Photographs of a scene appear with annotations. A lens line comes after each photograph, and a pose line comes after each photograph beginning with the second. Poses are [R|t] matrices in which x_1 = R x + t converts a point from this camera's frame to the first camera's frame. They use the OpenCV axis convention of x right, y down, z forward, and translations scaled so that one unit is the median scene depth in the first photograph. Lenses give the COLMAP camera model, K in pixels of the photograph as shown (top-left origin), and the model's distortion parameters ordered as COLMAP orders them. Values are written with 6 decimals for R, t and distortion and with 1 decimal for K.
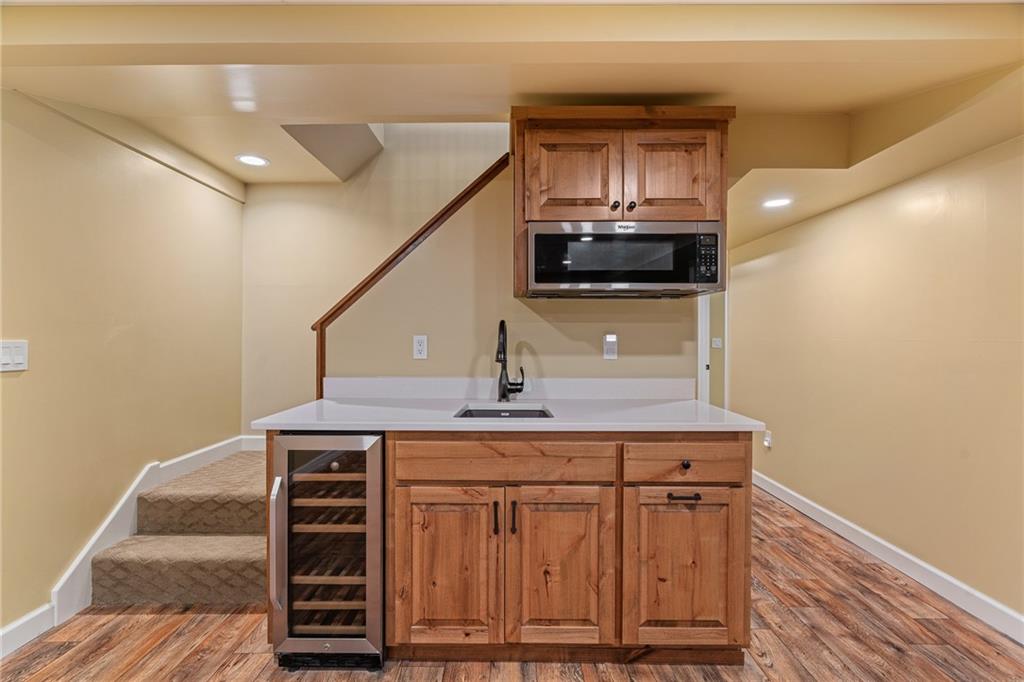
lens RADIAL K [[460.6, 0, 511.3], [0, 460.6, 339.9], [0, 0, 1]] dist [-0.004506, 0.000936]
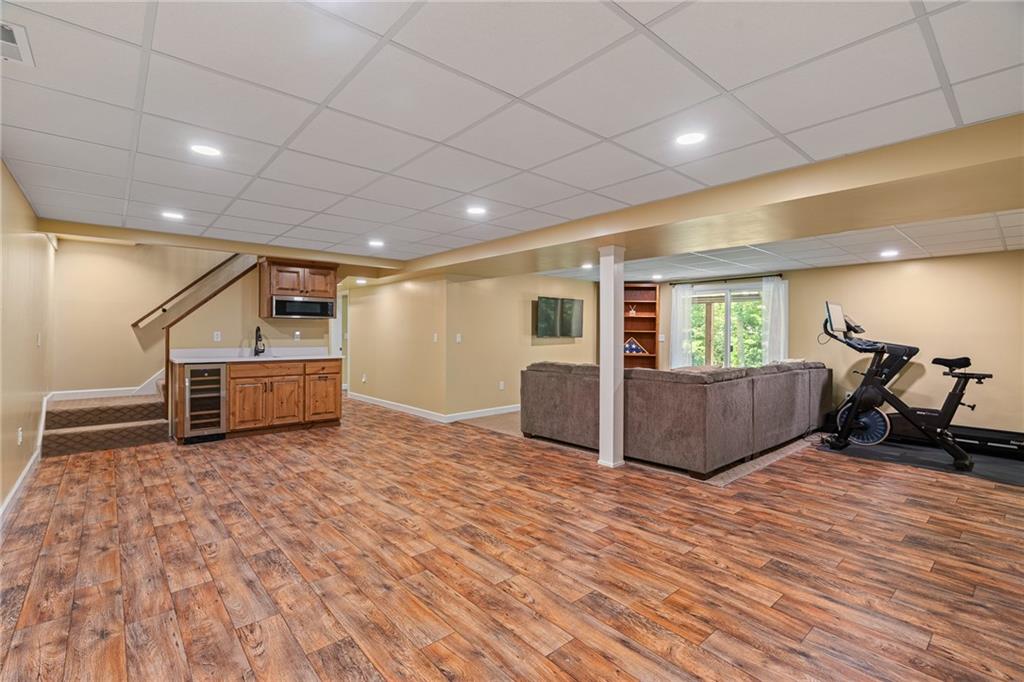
lens RADIAL K [[460.6, 0, 511.4], [0, 460.6, 337.0], [0, 0, 1]] dist [-0.004506, 0.000936]
pose [[0.746074, -0.002619, 0.665857, -0.905980], [-0.002298, 0.999976, 0.006508, -0.001189], [-0.665859, -0.006386, 0.746051, -2.617647]]
